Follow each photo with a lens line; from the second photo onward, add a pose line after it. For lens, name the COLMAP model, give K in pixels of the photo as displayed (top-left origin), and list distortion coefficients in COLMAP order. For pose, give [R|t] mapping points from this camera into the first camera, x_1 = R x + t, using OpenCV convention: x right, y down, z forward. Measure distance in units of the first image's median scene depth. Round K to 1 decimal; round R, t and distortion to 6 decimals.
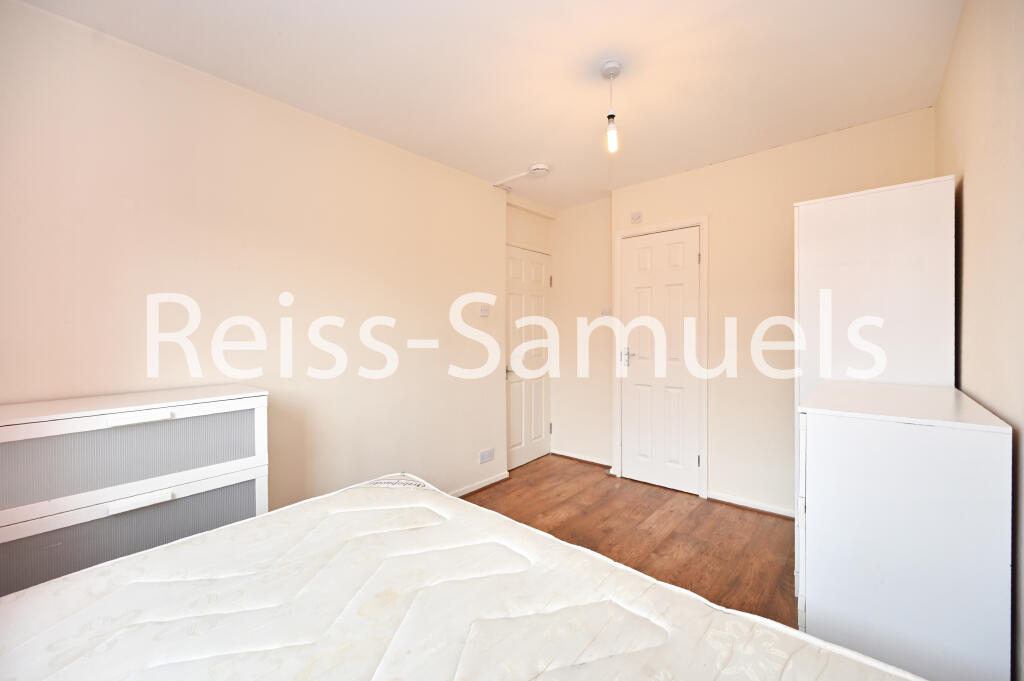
lens RADIAL K [[407.3, 0, 504.7], [0, 407.3, 331.0], [0, 0, 1]] dist [0.008560, 0.000448]
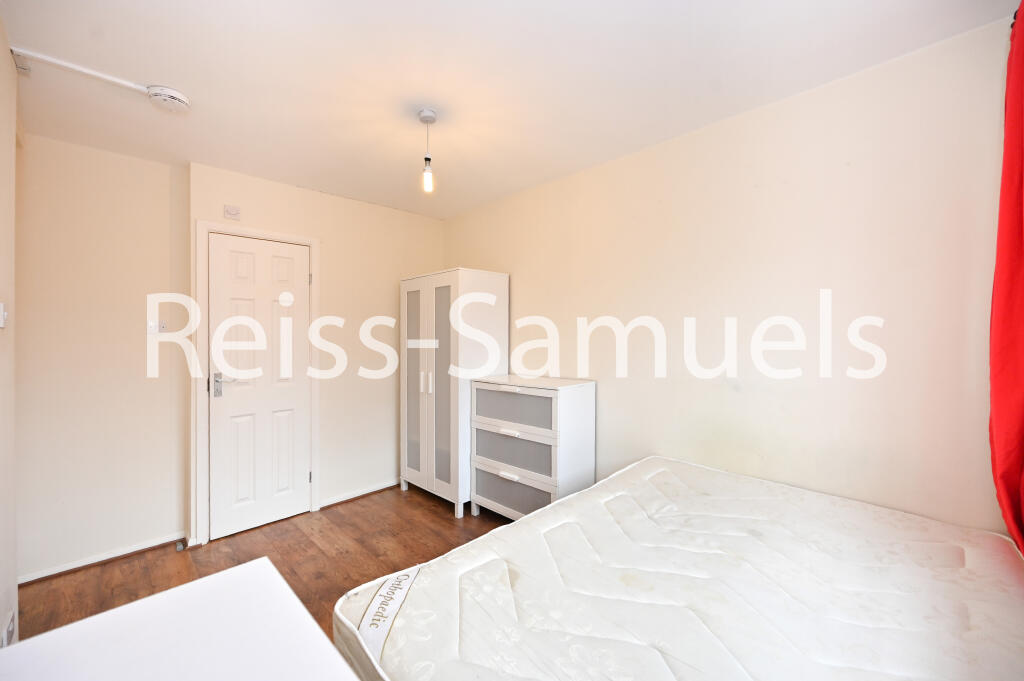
lens RADIAL K [[407.3, 0, 514.6], [0, 407.3, 344.9], [0, 0, 1]] dist [0.008560, 0.000448]
pose [[0.052564, -0.011726, 0.998549, -0.529071], [0.008216, 0.999902, 0.011310, -0.020128], [-0.998584, 0.007610, 0.052656, 0.446857]]
